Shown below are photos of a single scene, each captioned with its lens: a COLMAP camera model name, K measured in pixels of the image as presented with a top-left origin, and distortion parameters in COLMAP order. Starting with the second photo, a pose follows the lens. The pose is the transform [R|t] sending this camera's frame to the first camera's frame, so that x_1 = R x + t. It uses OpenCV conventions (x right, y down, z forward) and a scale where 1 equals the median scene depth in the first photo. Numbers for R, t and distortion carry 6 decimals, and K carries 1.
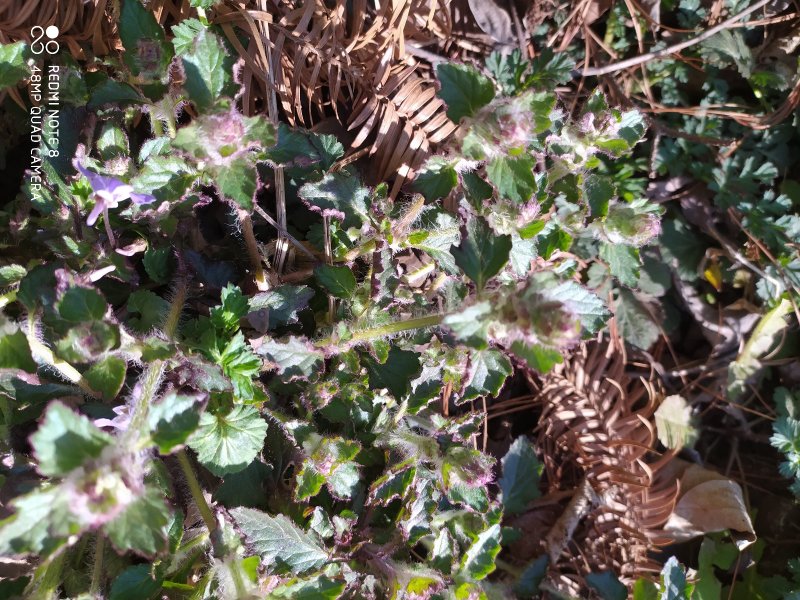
lens RADIAL K [[607.1, 0, 400.0], [0, 607.1, 300.0], [0, 0, 1]] dist [0.047356, -0.068557]
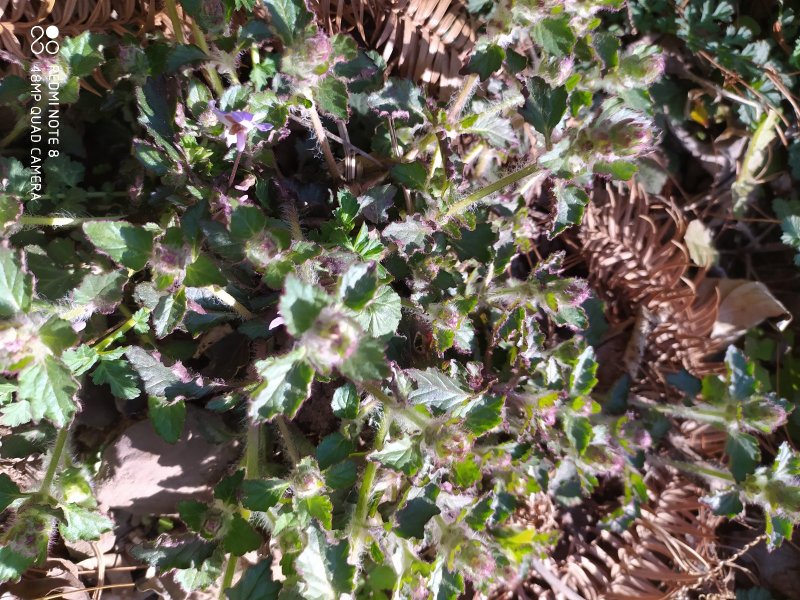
lens RADIAL K [[607.1, 0, 400.0], [0, 607.1, 300.0], [0, 0, 1]] dist [0.047356, -0.068557]
pose [[0.965349, -0.258291, 0.037247, -0.166887], [0.255140, 0.964128, 0.073211, 0.077130], [-0.054820, -0.061171, 0.996621, -0.116718]]
